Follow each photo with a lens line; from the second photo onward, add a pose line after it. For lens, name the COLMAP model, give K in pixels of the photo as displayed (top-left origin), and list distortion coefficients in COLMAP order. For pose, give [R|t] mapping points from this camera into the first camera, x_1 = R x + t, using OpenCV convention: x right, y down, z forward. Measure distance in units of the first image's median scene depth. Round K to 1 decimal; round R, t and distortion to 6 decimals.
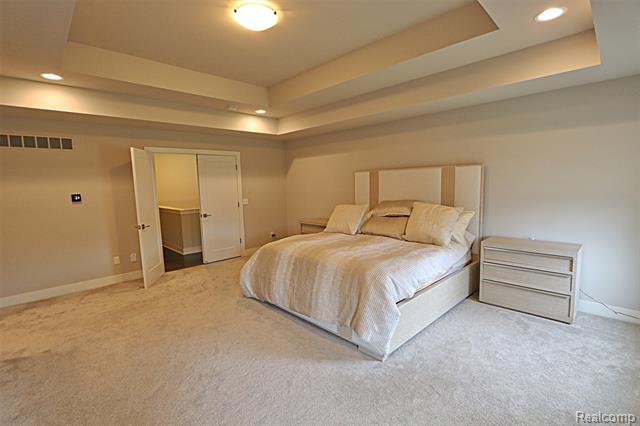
lens RADIAL K [[295.0, 0, 316.4], [0, 295.0, 214.6], [0, 0, 1]] dist [-0.001548, 0.000352]
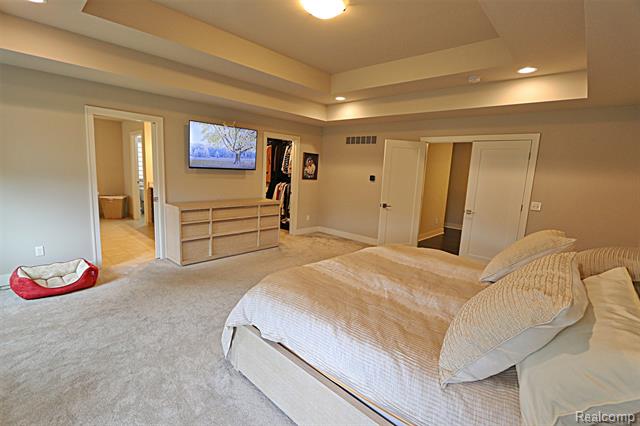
lens RADIAL K [[295.0, 0, 316.4], [0, 295.0, 214.6], [0, 0, 1]] dist [-0.001548, 0.000352]
pose [[0.037159, 0.194038, -0.980290, 0.549563], [-0.155919, 0.970079, 0.186106, -0.096900], [0.987071, 0.145930, 0.066301, 0.603513]]
